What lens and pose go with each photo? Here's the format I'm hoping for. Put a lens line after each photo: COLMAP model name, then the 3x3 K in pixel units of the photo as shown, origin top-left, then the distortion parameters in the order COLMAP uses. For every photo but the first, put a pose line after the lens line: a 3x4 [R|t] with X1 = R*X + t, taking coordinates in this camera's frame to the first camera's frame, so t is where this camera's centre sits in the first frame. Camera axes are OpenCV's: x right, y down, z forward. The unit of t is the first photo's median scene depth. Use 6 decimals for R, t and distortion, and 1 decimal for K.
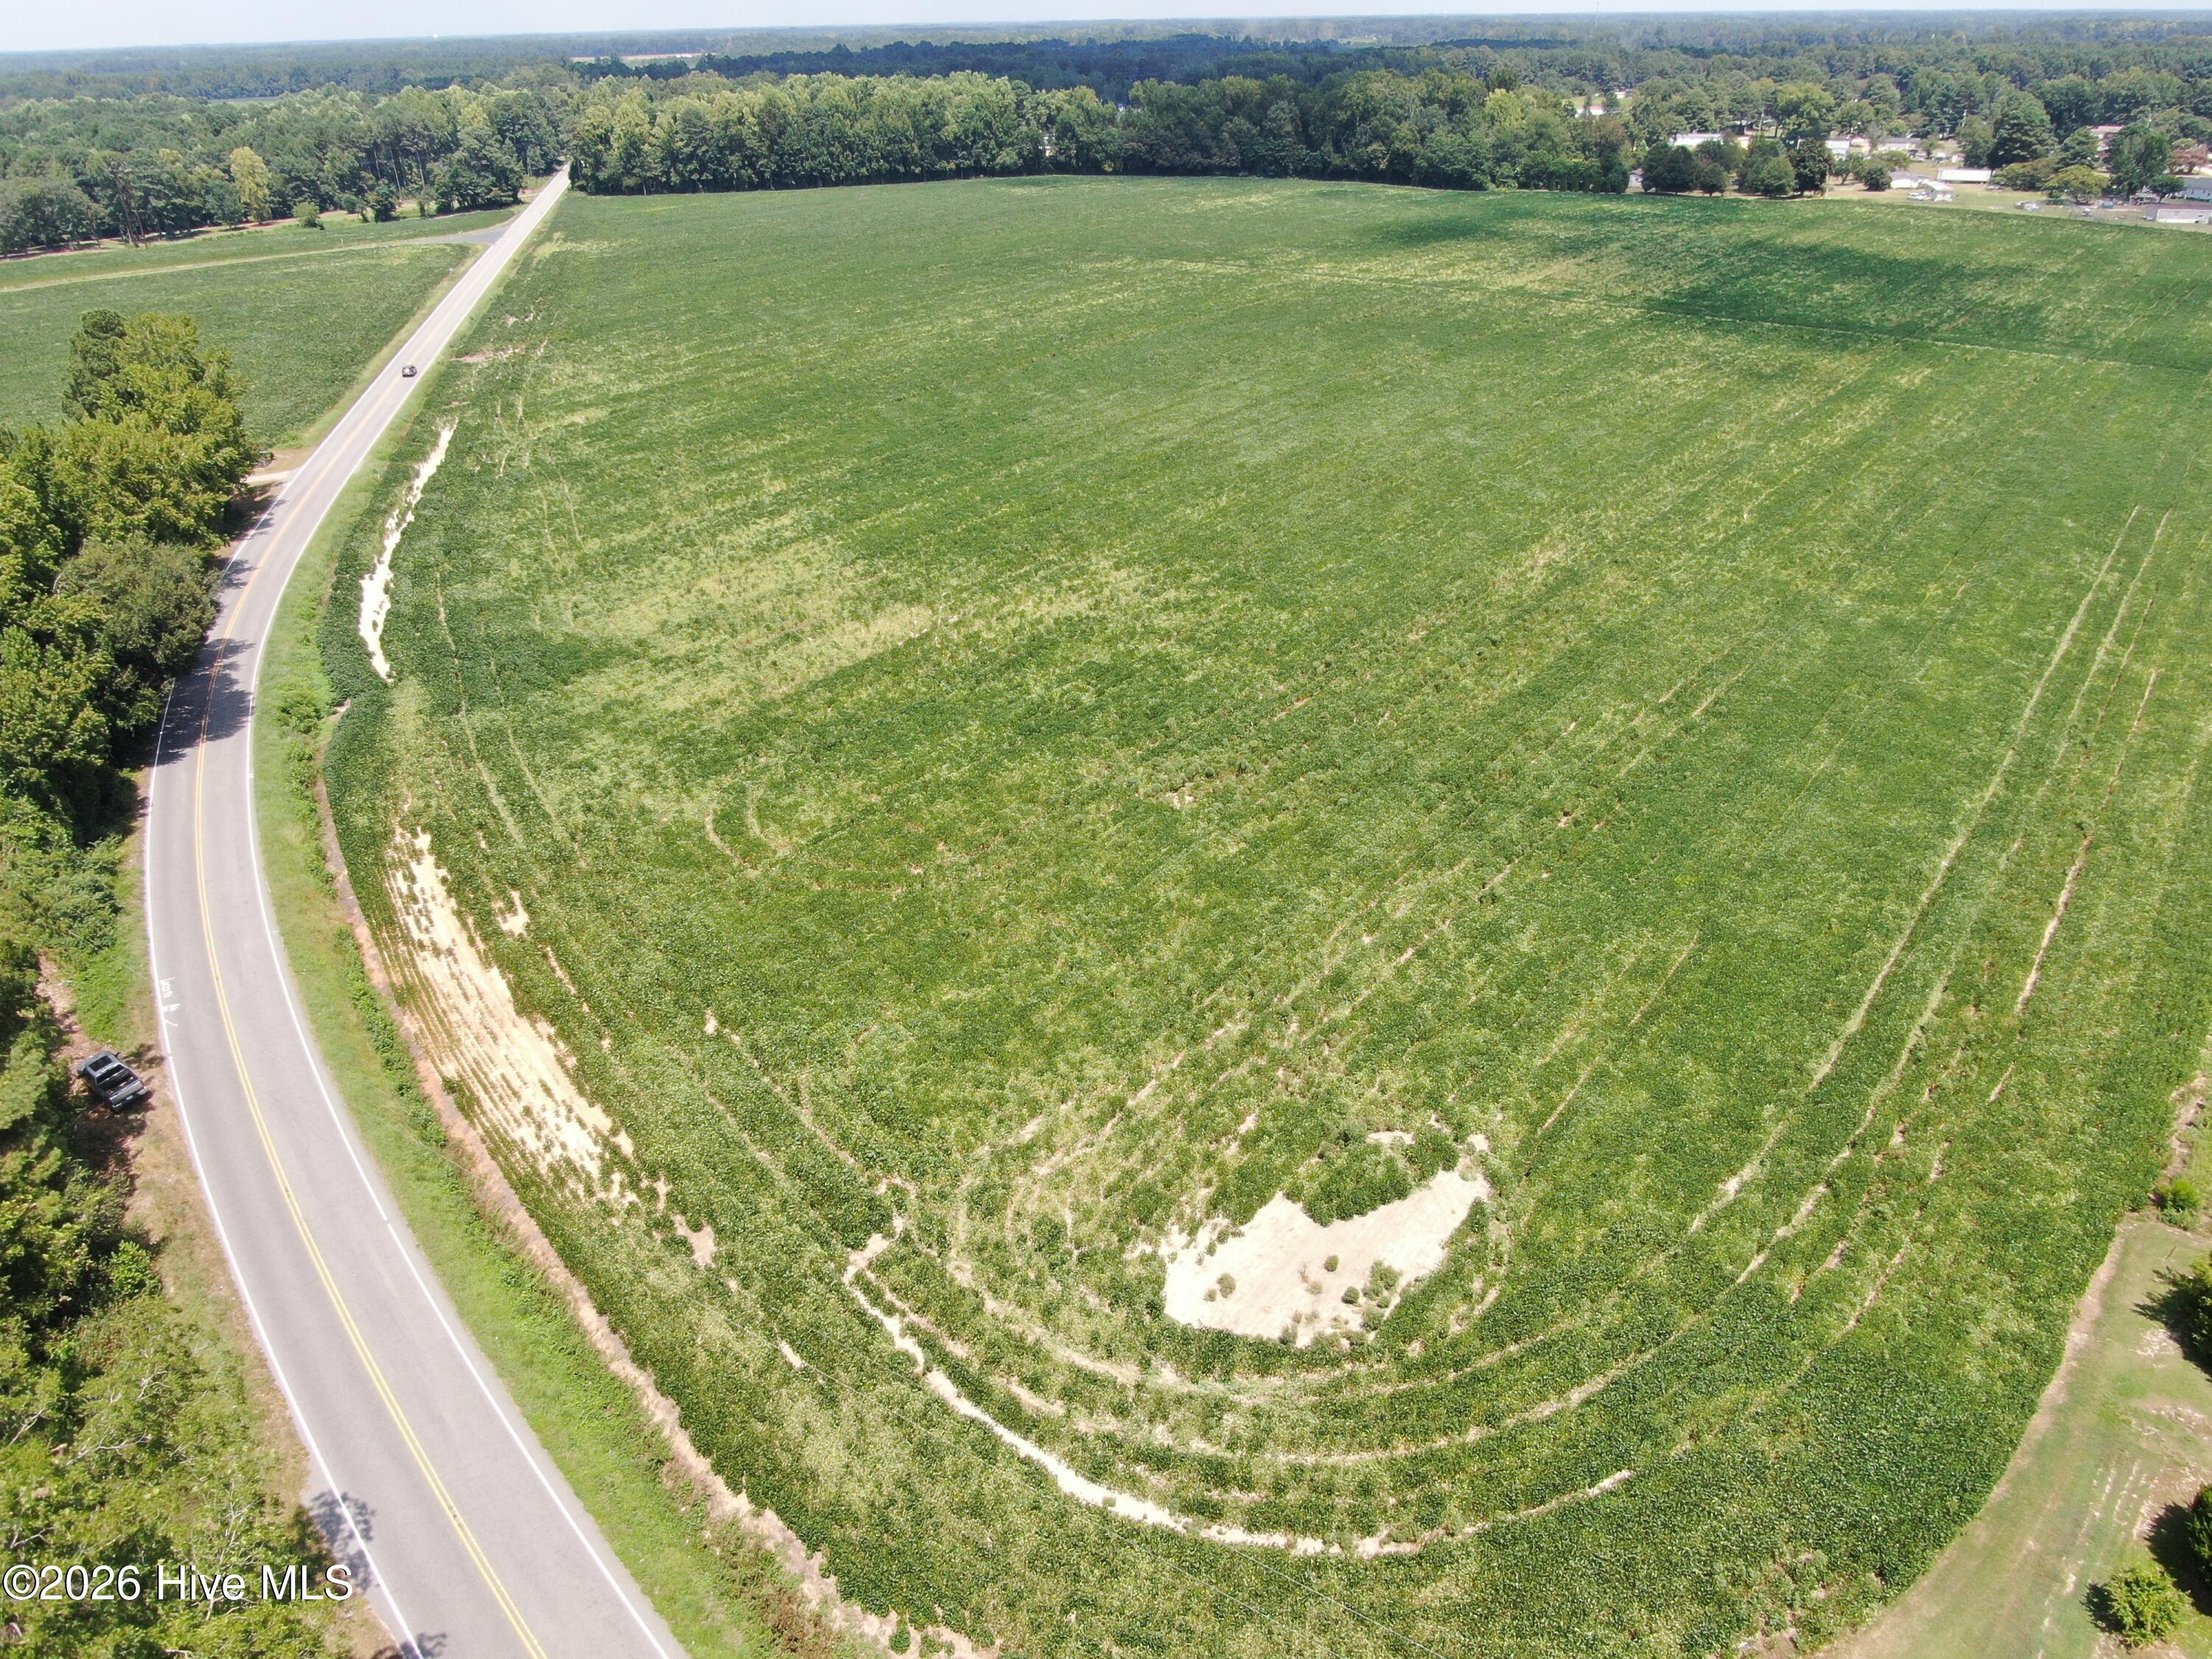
lens RADIAL K [[1586.2, 0, 1104.4], [0, 1586.2, 820.2], [0, 0, 1]] dist [-0.021023, 0.007473]
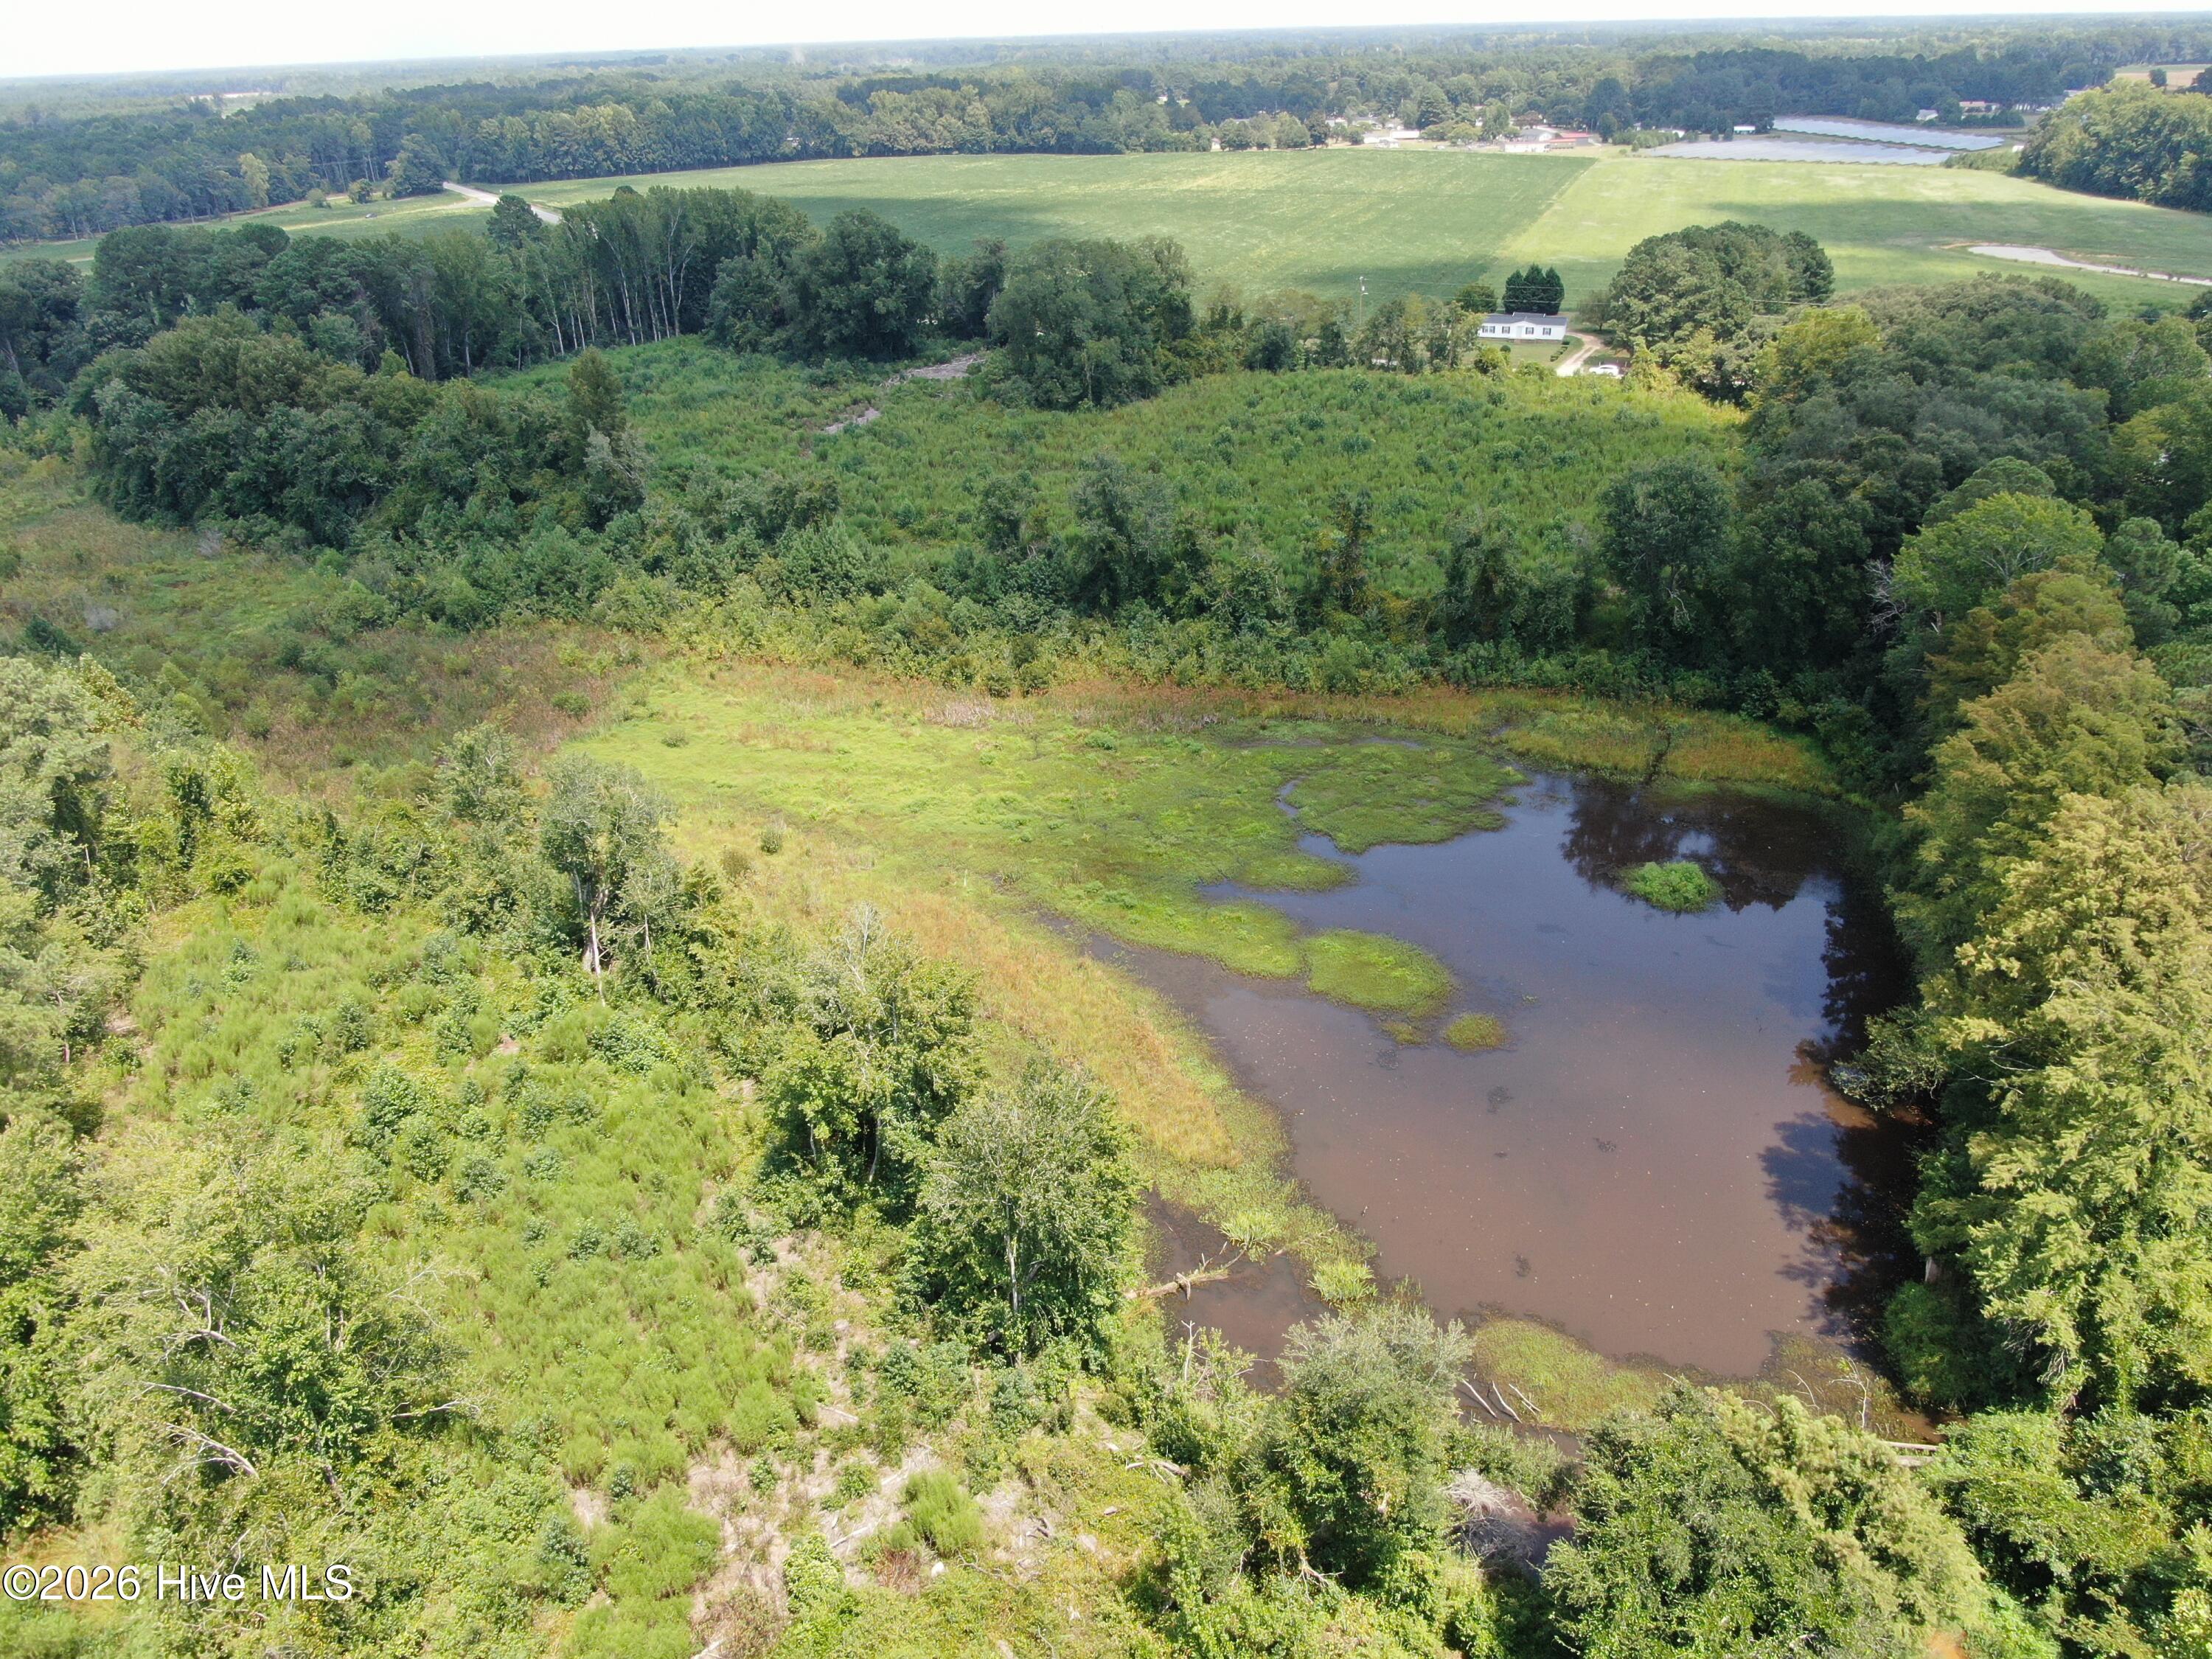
lens RADIAL K [[1586.2, 0, 1083.6], [0, 1586.2, 841.8], [0, 0, 1]] dist [-0.021023, 0.007473]
pose [[0.962137, -0.134782, 0.236909, -0.498380], [0.135415, 0.990695, 0.013677, 0.476405], [-0.236548, 0.018922, 0.971436, -0.952036]]
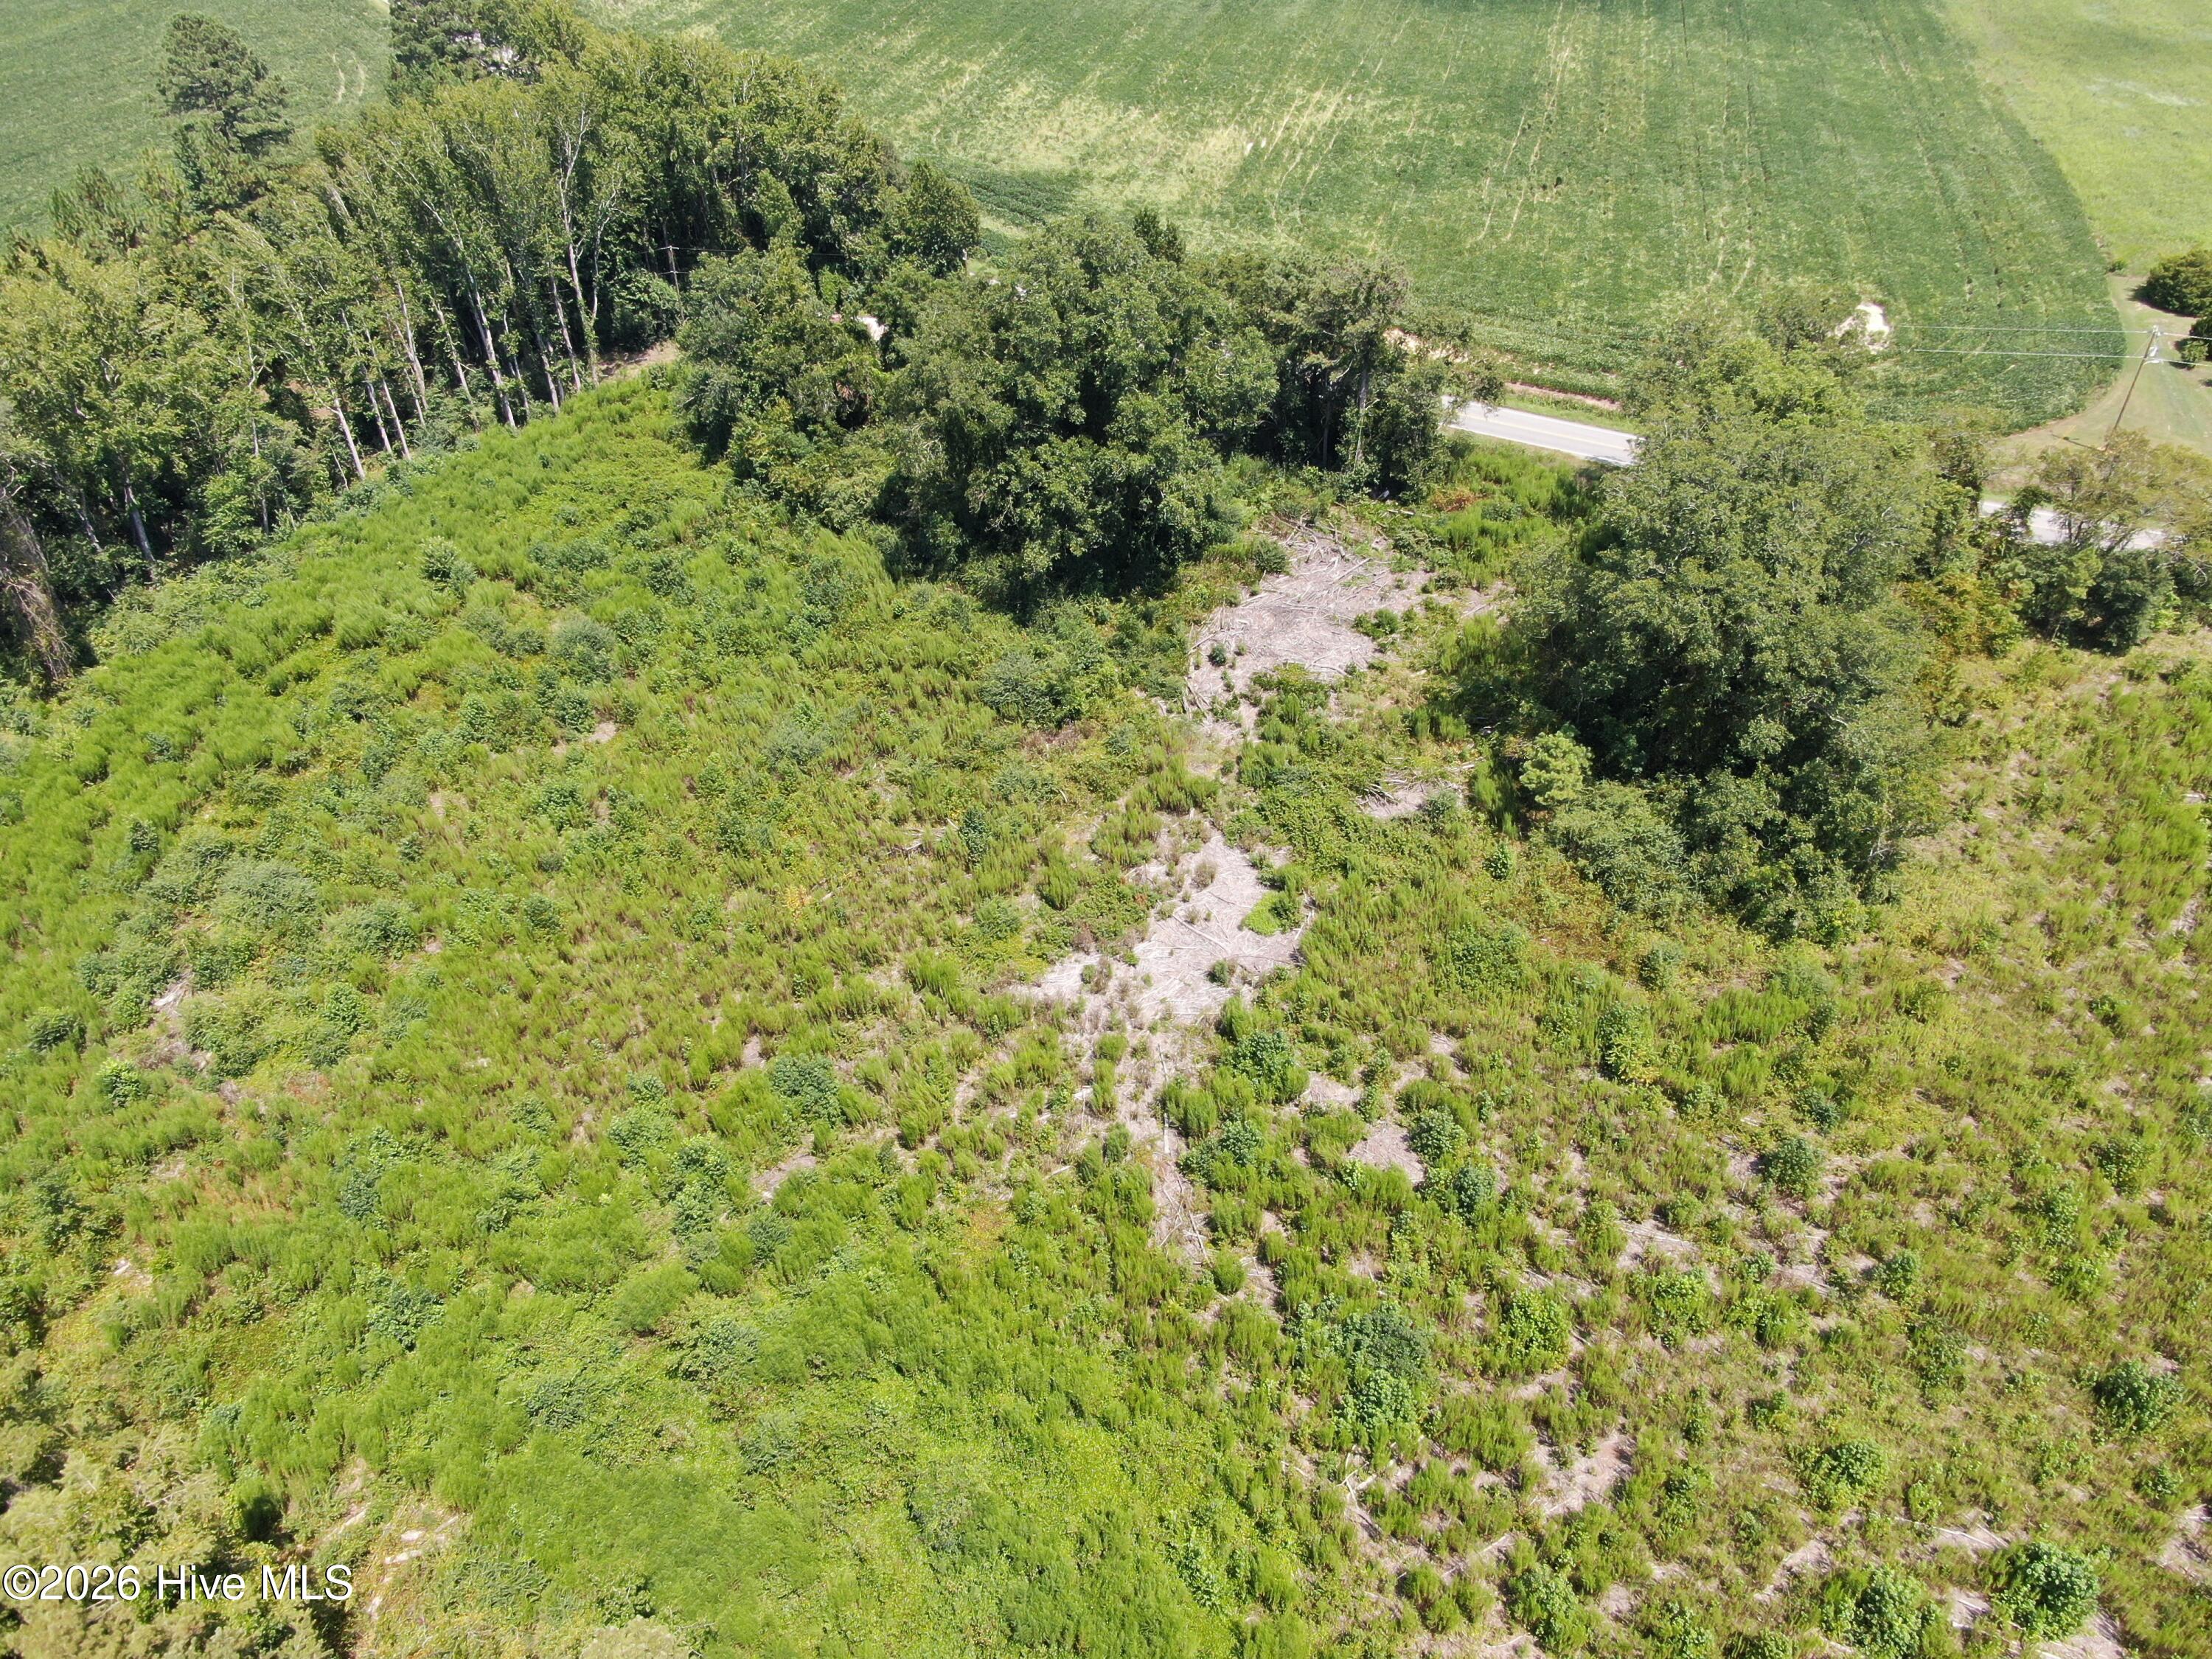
lens RADIAL K [[1586.2, 0, 1112.6], [0, 1586.2, 821.3], [0, 0, 1]] dist [-0.021023, 0.007473]
pose [[0.927069, -0.236890, 0.290563, -0.476127], [0.168531, 0.955673, 0.241424, 0.063870], [-0.334874, -0.174848, 0.925898, -0.250910]]
